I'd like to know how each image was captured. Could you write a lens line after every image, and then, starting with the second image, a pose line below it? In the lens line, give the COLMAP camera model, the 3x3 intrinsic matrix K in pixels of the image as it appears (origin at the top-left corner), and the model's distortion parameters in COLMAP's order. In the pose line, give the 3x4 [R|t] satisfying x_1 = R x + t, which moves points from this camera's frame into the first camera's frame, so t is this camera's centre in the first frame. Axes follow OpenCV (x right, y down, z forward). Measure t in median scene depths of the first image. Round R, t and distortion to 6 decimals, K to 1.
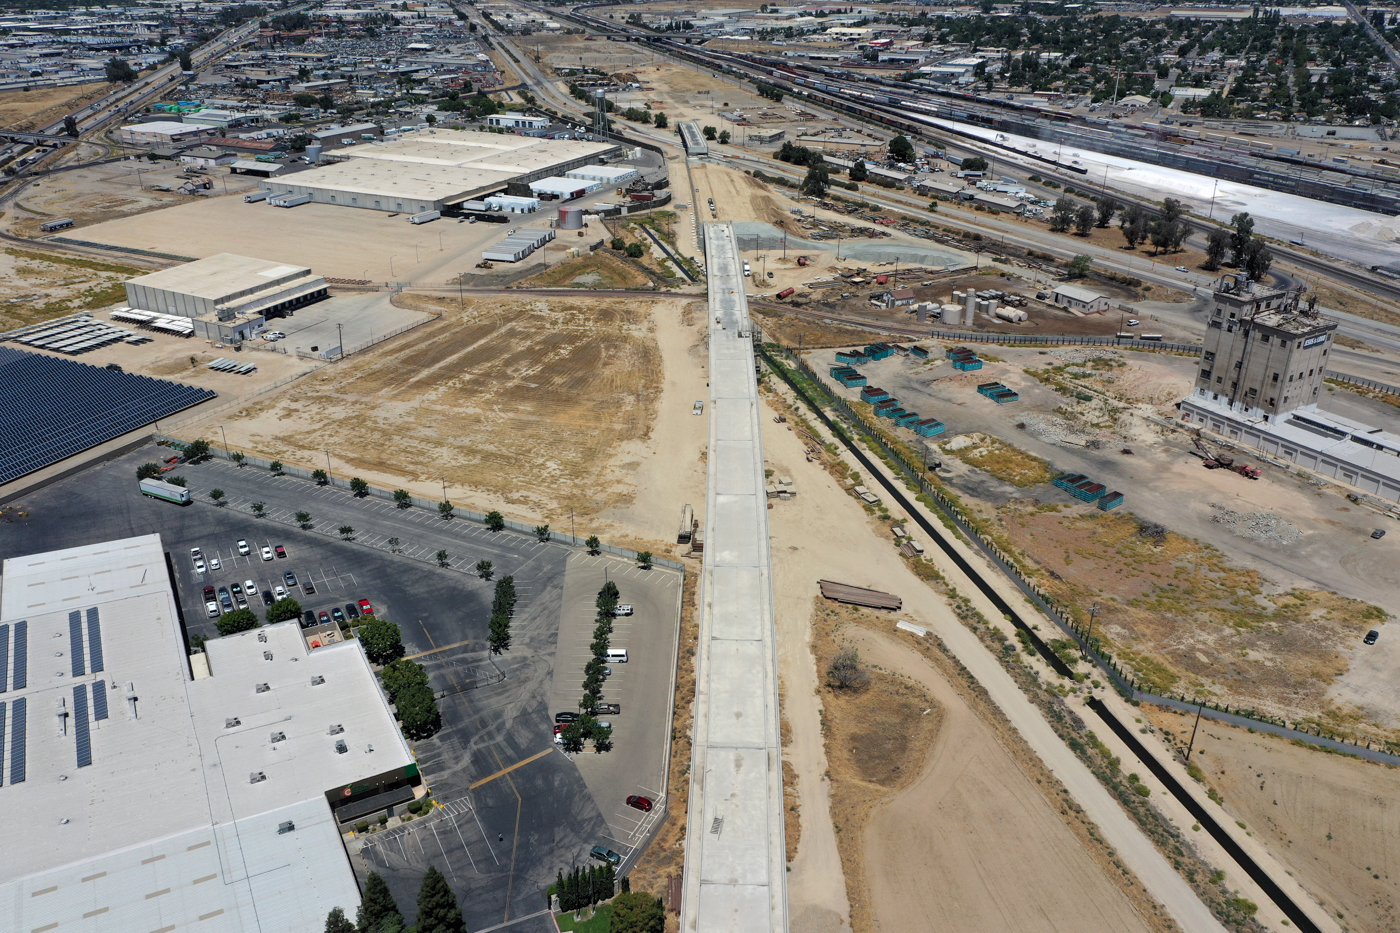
lens RADIAL K [[1082.1, 0, 700.0], [0, 1082.1, 466.5], [0, 0, 1]] dist [0.015914, 0.001472]
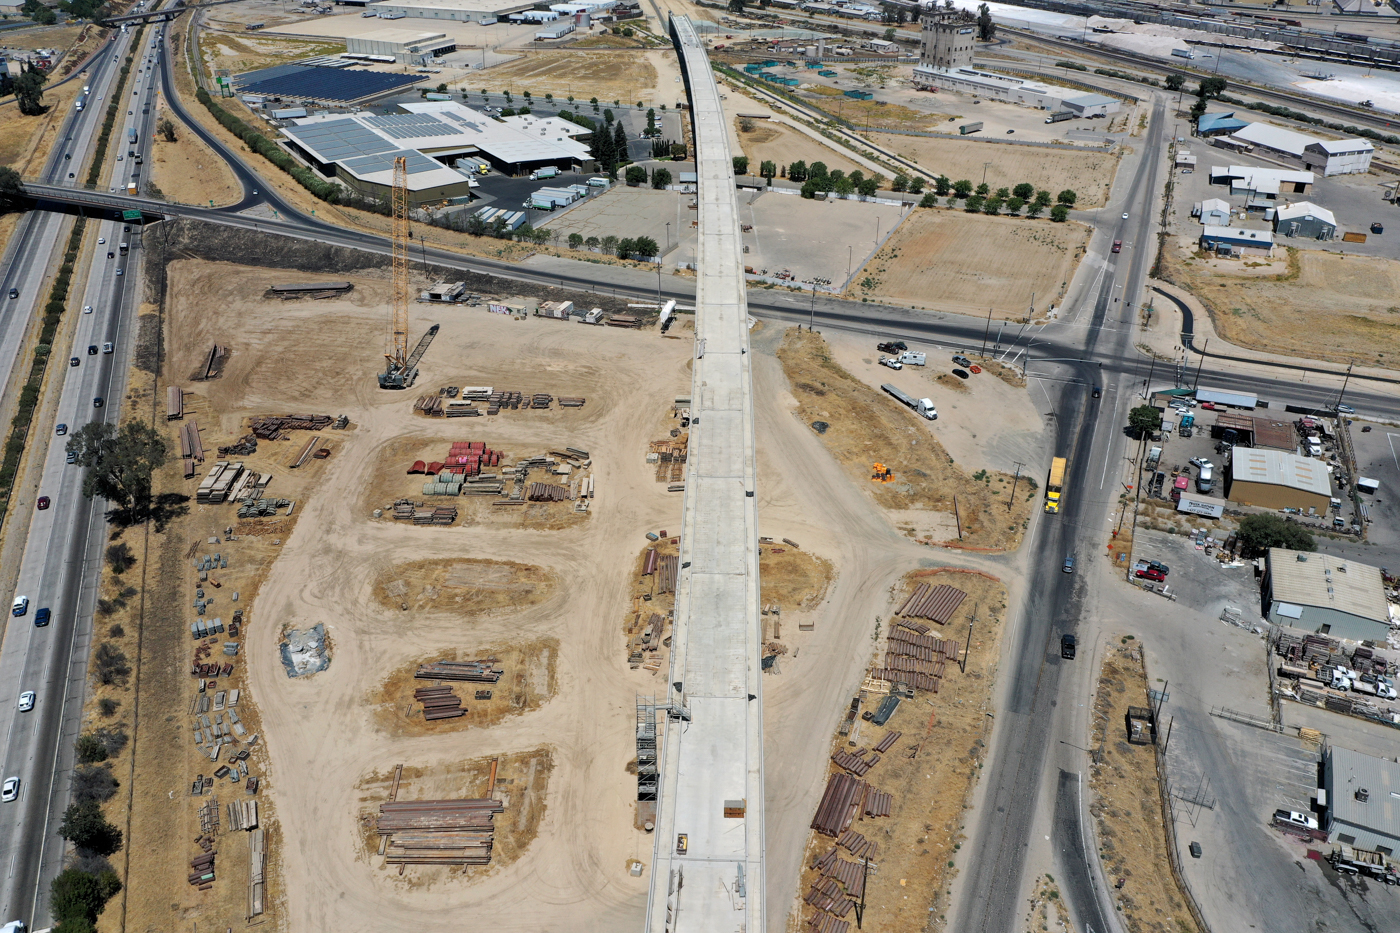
lens RADIAL K [[1082.1, 0, 700.0], [0, 1082.1, 466.5], [0, 0, 1]] dist [0.015914, 0.001472]
pose [[0.997932, -0.030731, 0.056455, -0.073623], [0.026771, 0.997215, 0.069610, 0.400845], [-0.058437, -0.067955, 0.995976, -0.805290]]
